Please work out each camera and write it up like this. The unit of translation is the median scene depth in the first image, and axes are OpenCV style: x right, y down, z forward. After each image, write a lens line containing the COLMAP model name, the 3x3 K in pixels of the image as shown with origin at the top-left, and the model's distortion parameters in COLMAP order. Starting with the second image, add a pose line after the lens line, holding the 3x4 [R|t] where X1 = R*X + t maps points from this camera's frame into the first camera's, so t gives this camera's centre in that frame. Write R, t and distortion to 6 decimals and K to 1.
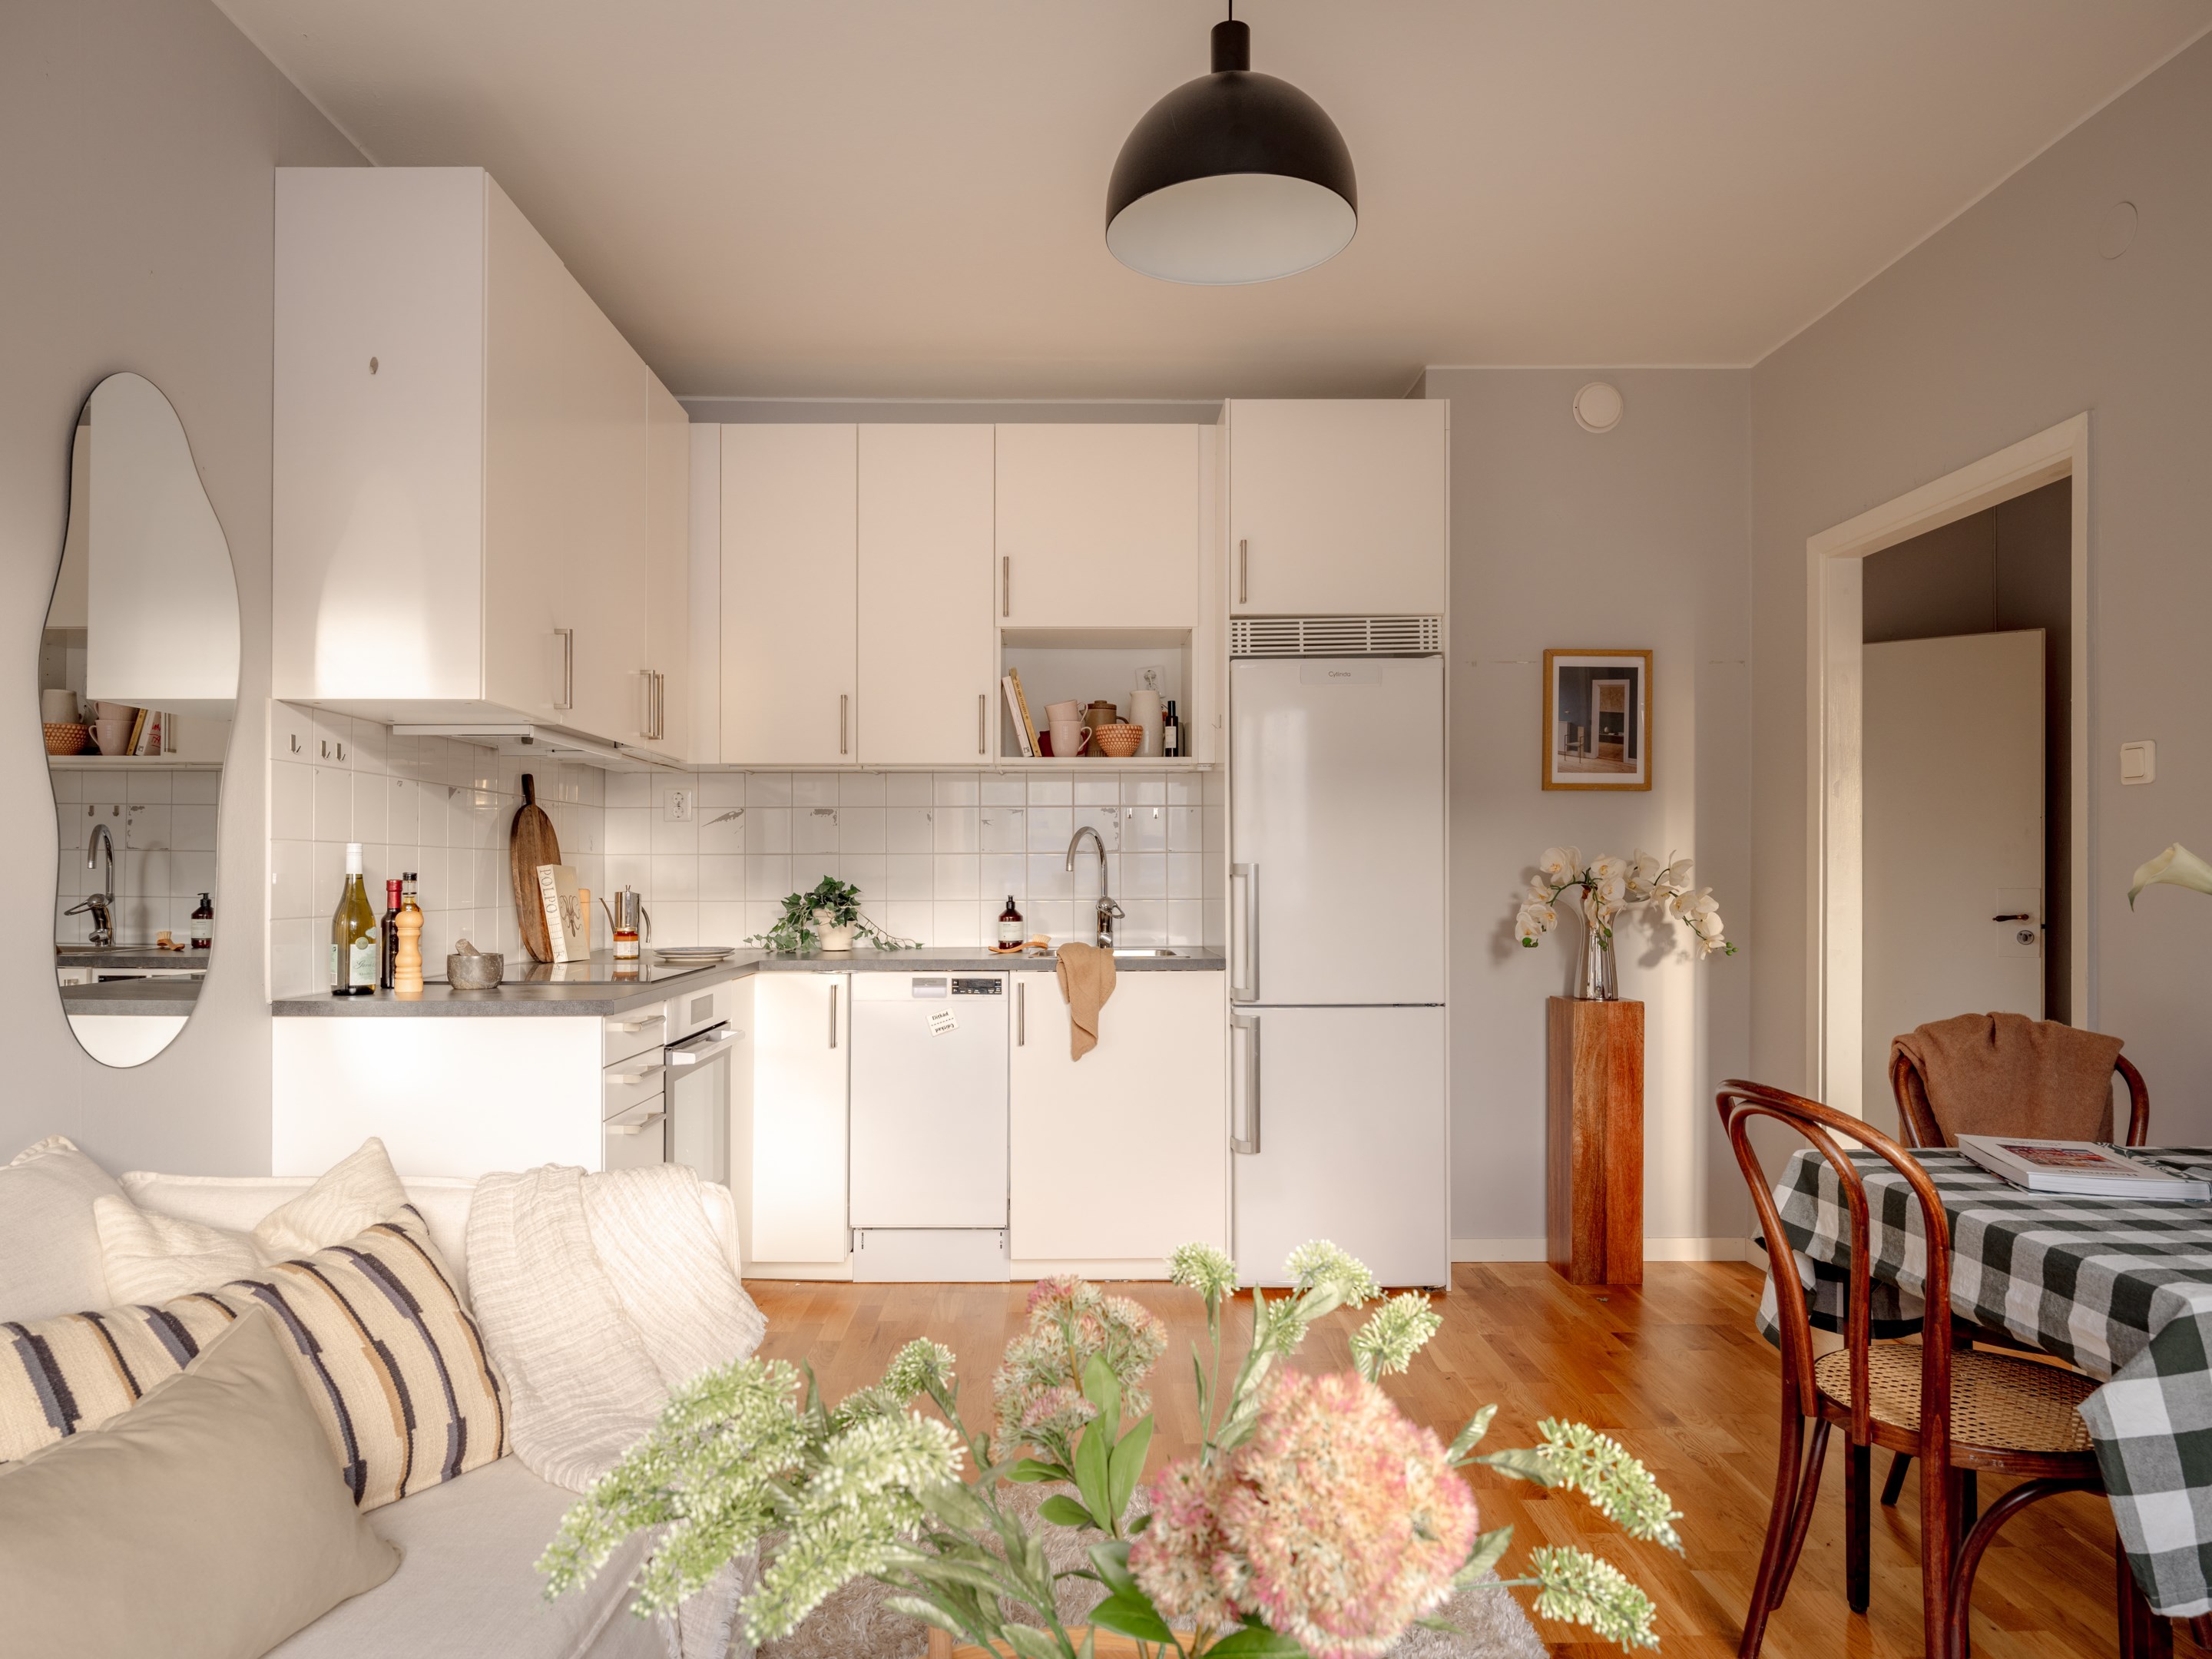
lens RADIAL K [[1407.2, 0, 1100.6], [0, 1407.2, 874.7], [0, 0, 1]] dist [-0.000157, -0.001767]
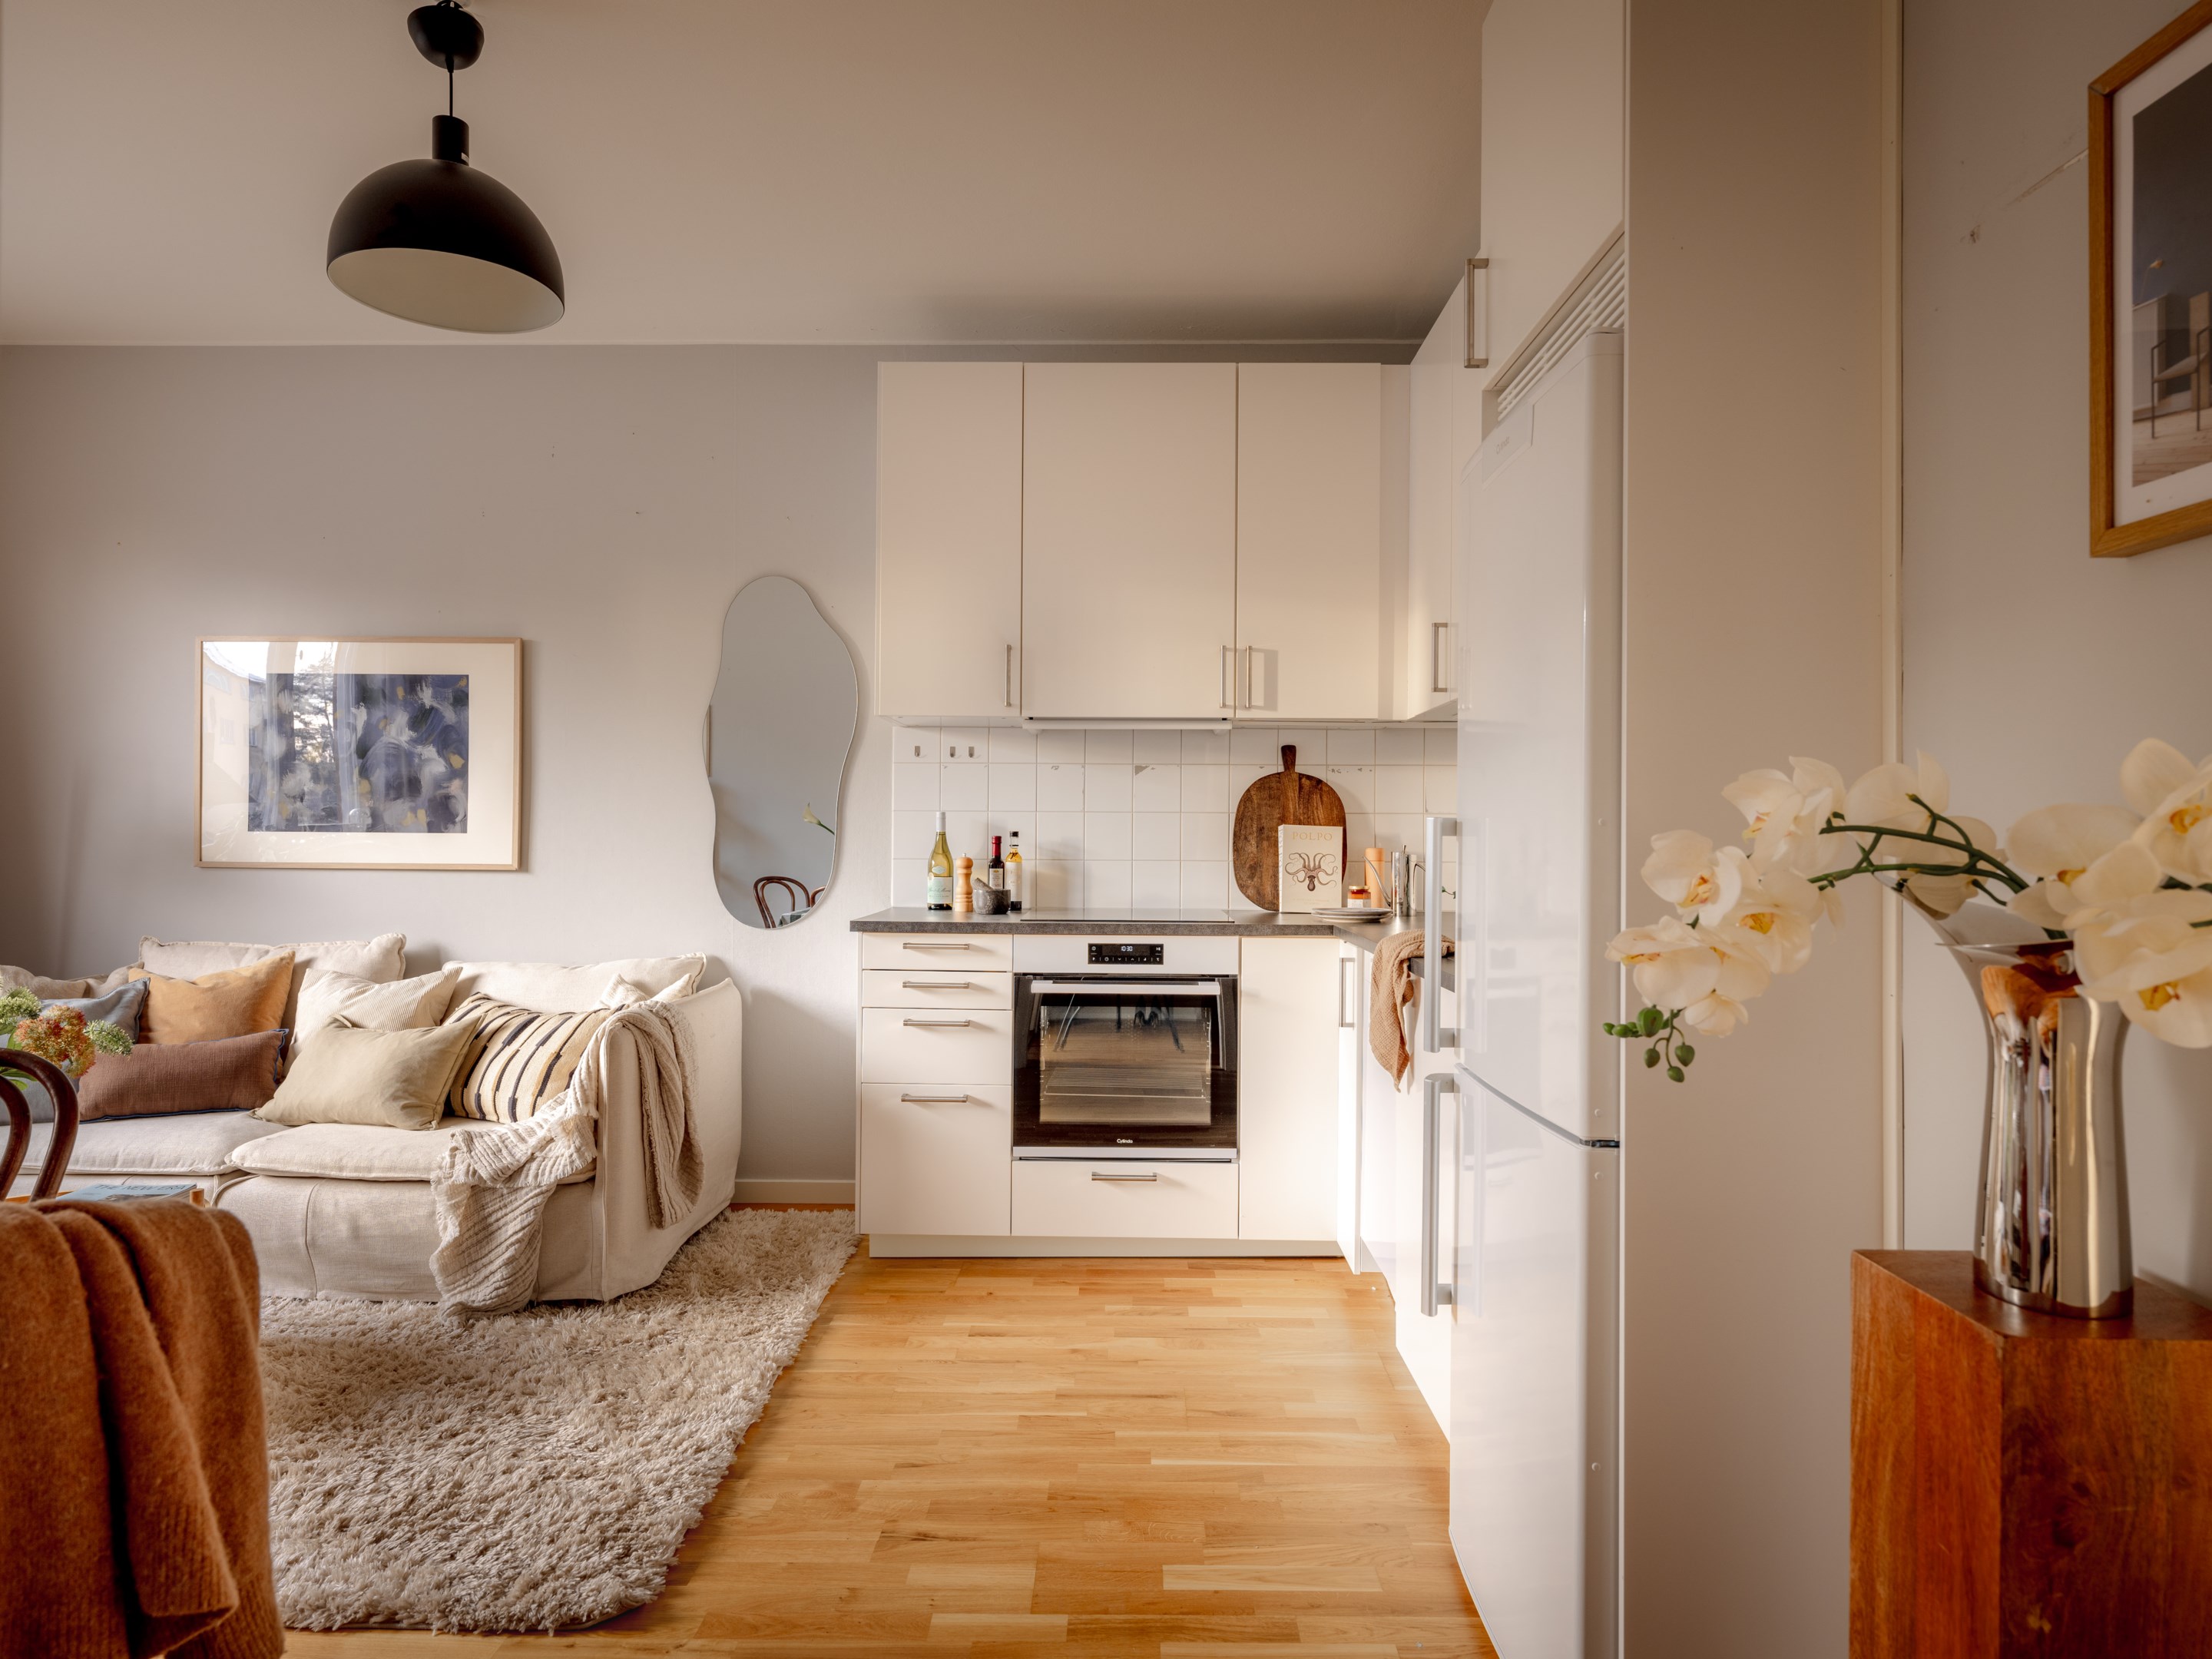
lens RADIAL K [[1316.6, 0, 1106.0], [0, 1316.6, 829.5], [0, 0, 1]] dist [-0.000878, -0.000263]
pose [[-0.015737, -0.001890, -0.999874, 0.630745], [-0.004679, 0.999987, -0.001816, -0.000970], [0.999865, 0.004650, -0.015746, 0.838569]]
